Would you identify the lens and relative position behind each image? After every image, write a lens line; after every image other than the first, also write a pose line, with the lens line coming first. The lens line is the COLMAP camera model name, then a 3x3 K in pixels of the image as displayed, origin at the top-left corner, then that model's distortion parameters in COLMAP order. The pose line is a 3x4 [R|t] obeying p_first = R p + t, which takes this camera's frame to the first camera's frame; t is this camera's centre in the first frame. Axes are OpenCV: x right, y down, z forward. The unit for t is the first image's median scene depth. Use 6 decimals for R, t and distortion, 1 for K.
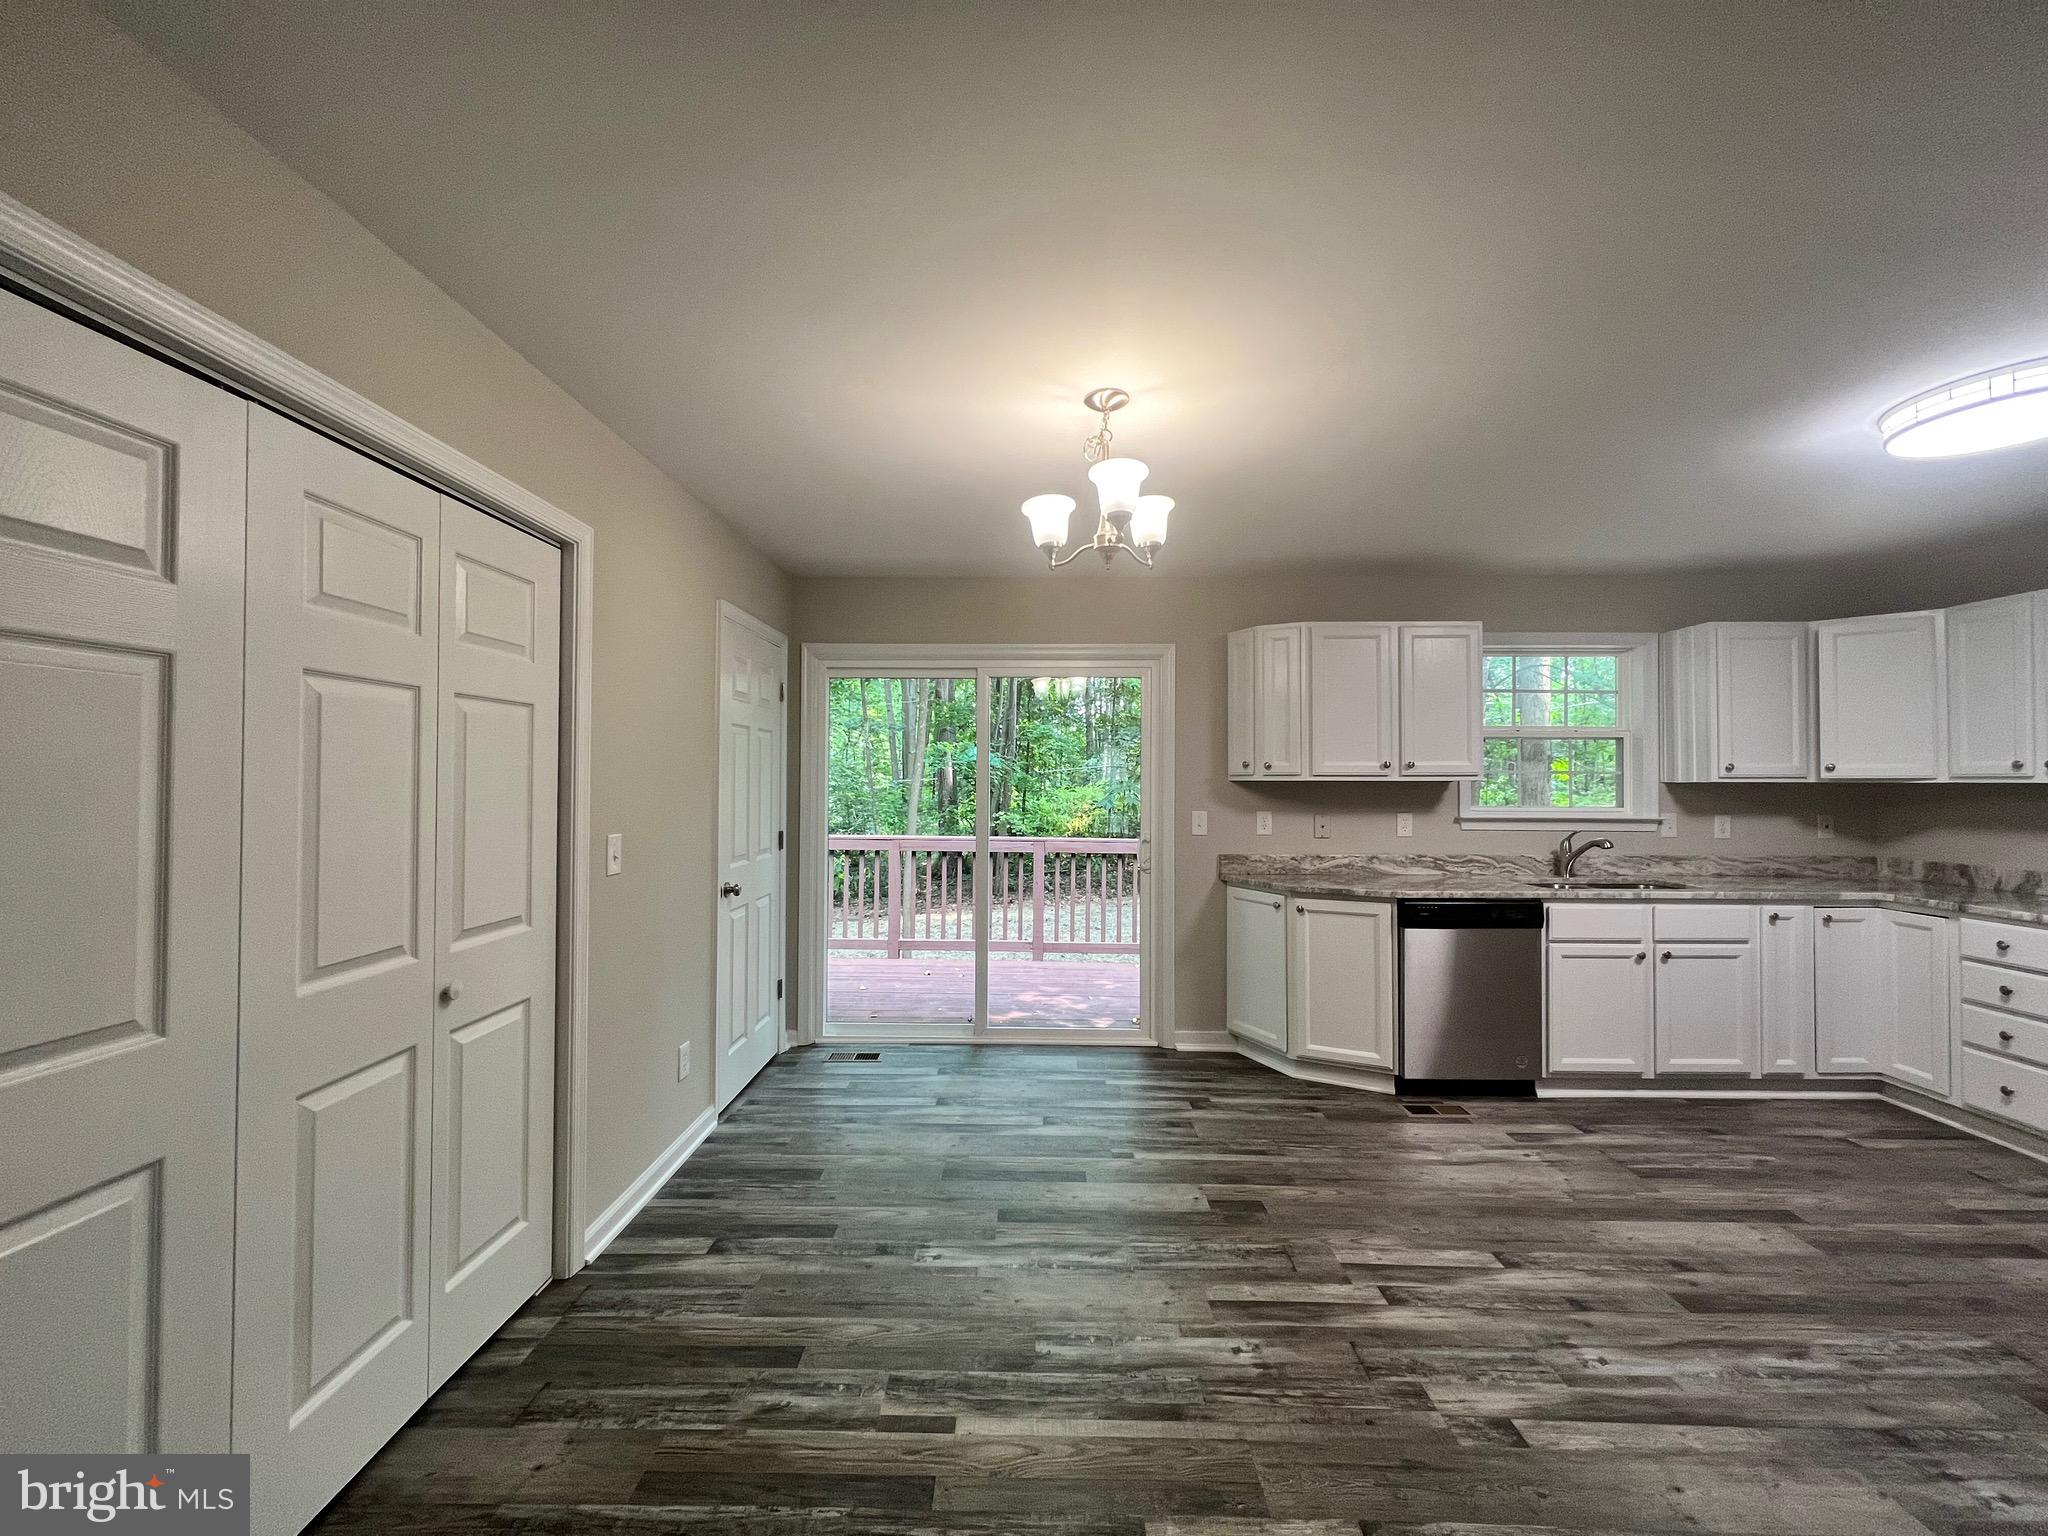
lens RADIAL K [[818.9, 0, 1021.6], [0, 818.9, 770.7], [0, 0, 1]] dist [-0.000590, 0.000292]
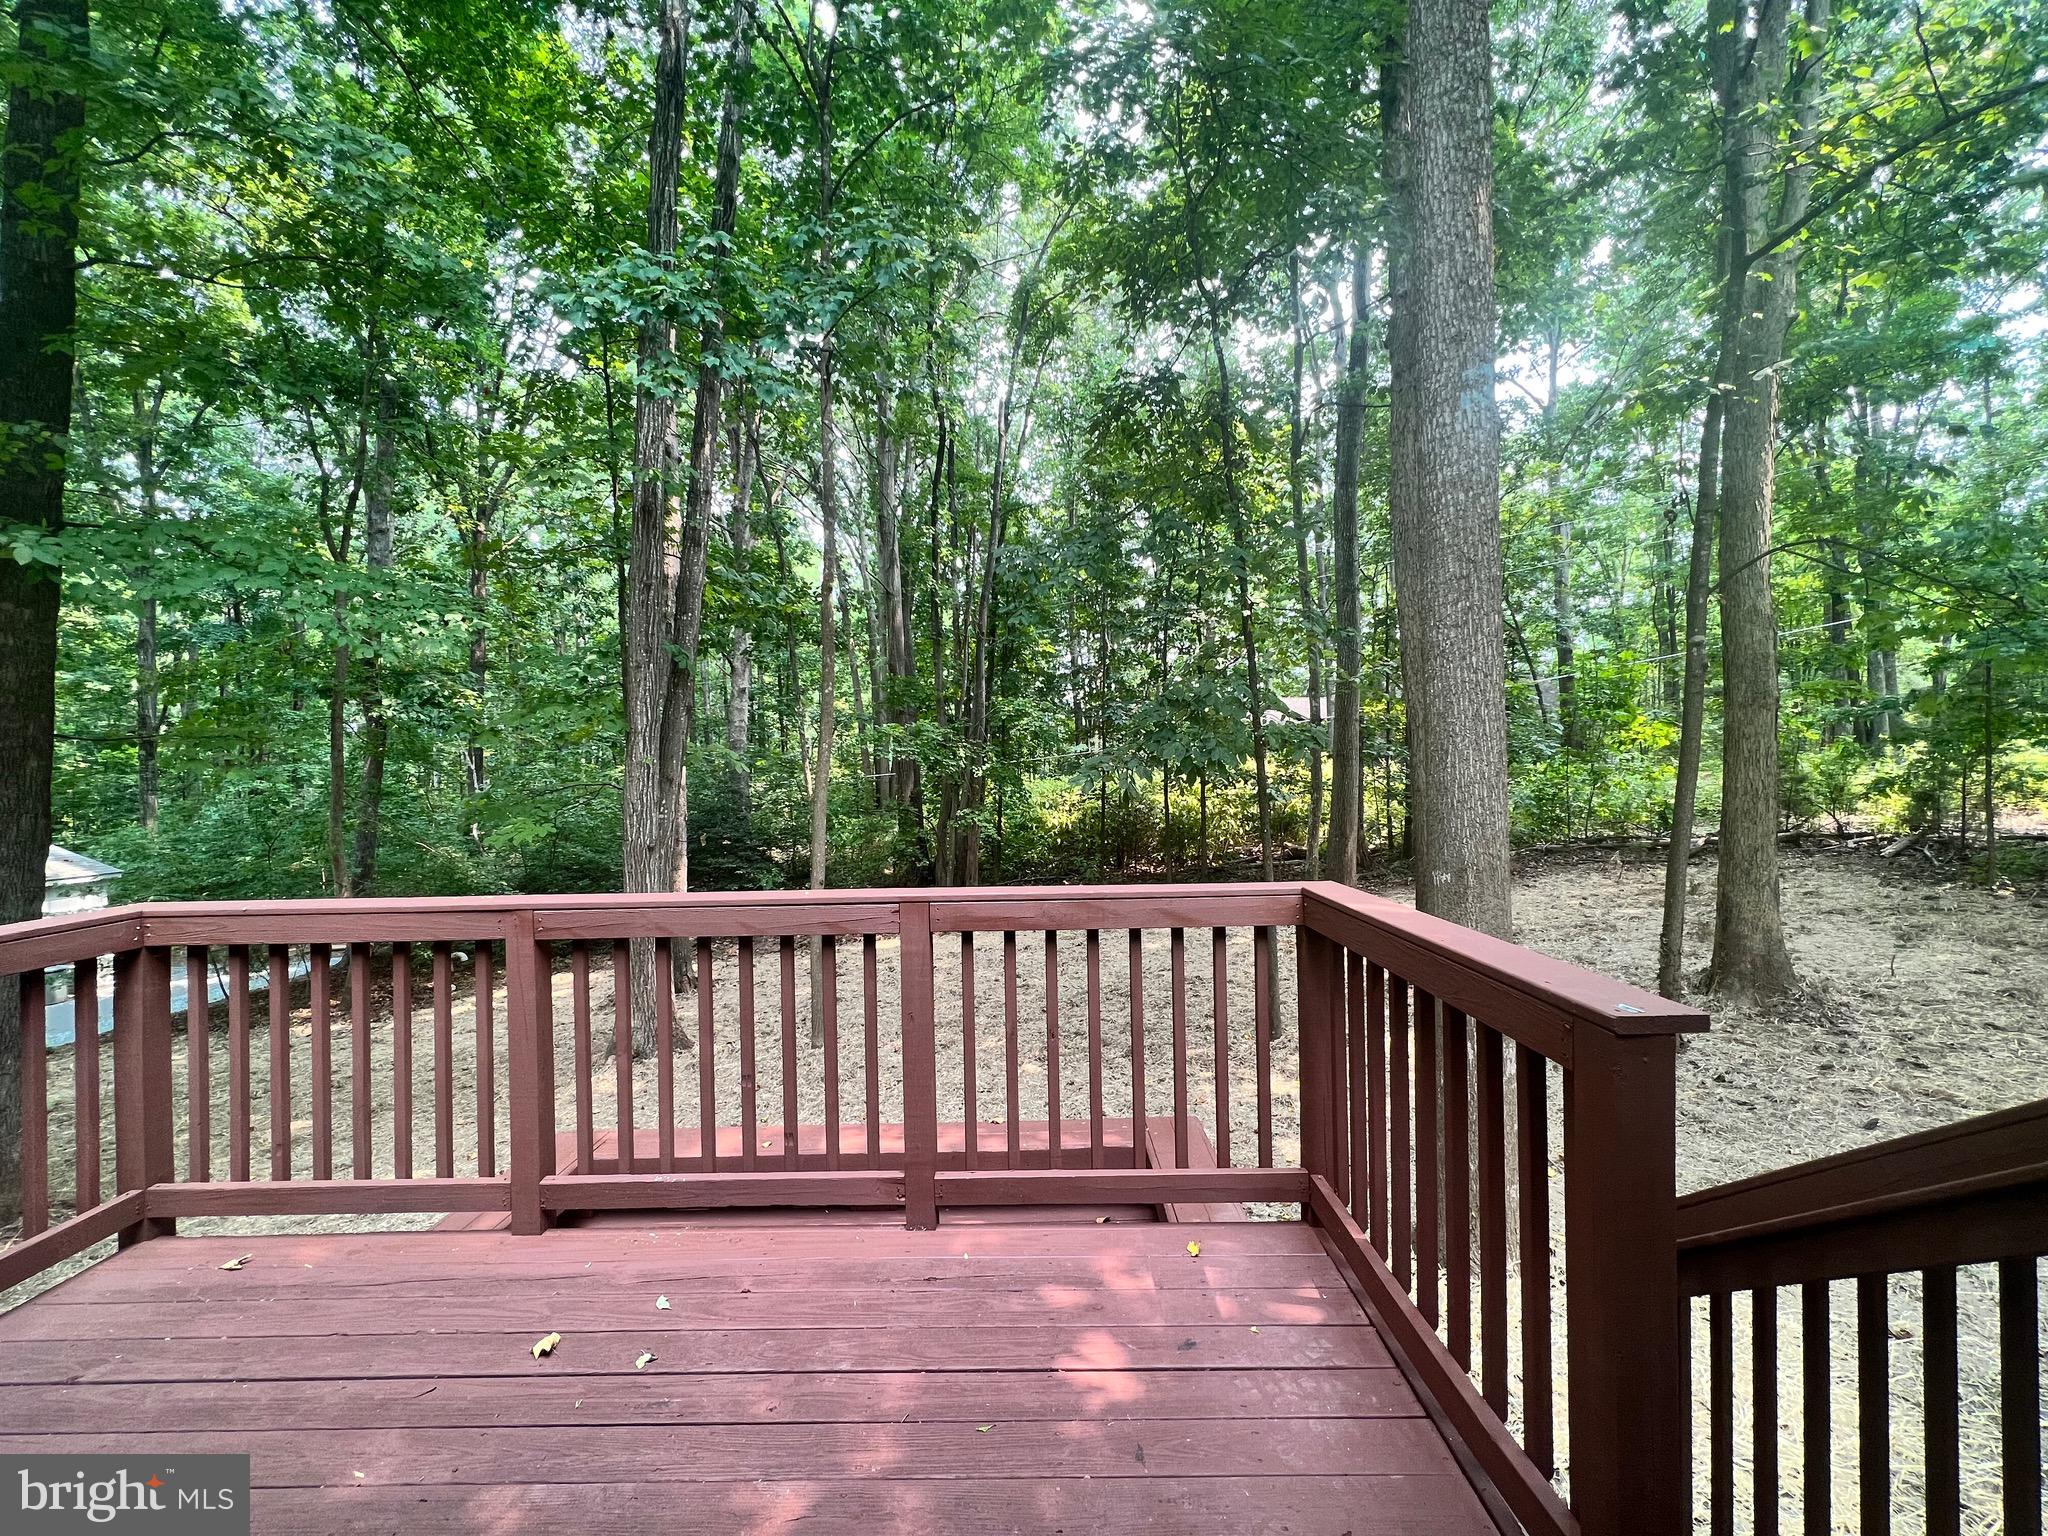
lens RADIAL K [[818.9, 0, 1021.6], [0, 818.9, 770.7], [0, 0, 1]] dist [-0.000590, 0.000292]
pose [[0.999491, -0.030712, 0.008637, 0.173385], [0.030648, 0.999503, 0.007424, 0.067001], [-0.008861, -0.007155, 0.999935, 1.610947]]
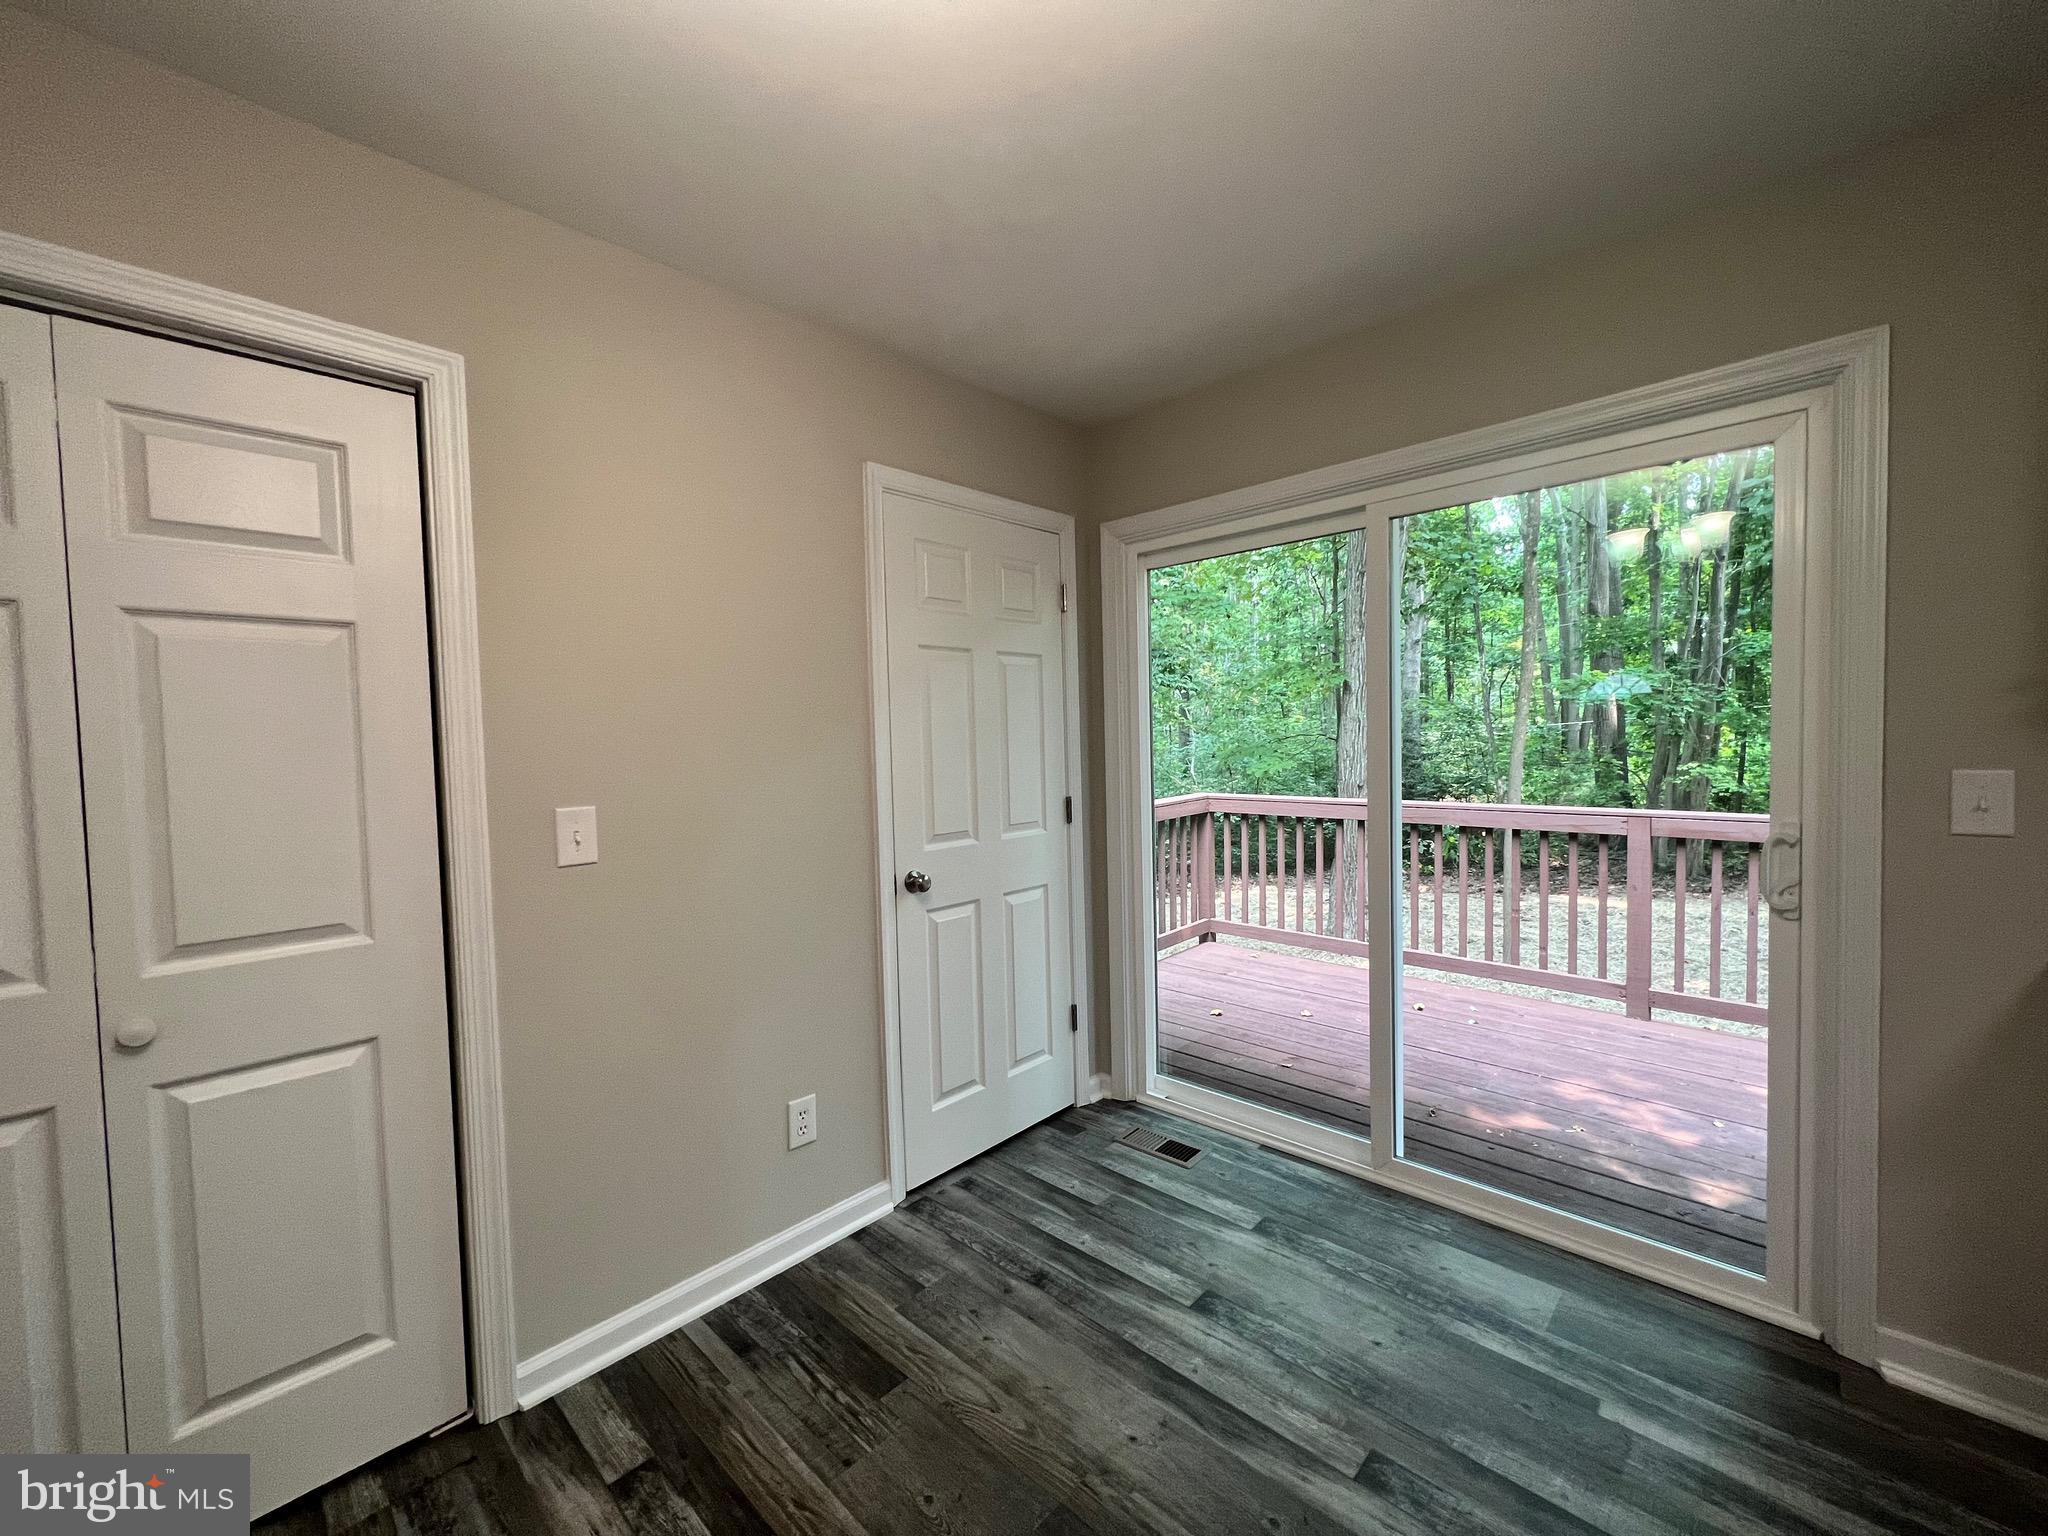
lens RADIAL K [[818.9, 0, 1021.6], [0, 818.9, 770.7], [0, 0, 1]] dist [-0.000590, 0.000292]
pose [[0.734178, 0.002814, -0.678952, 0.238372], [0.037577, 0.998290, 0.044771, 0.027893], [0.677917, -0.058383, 0.732817, 0.706816]]
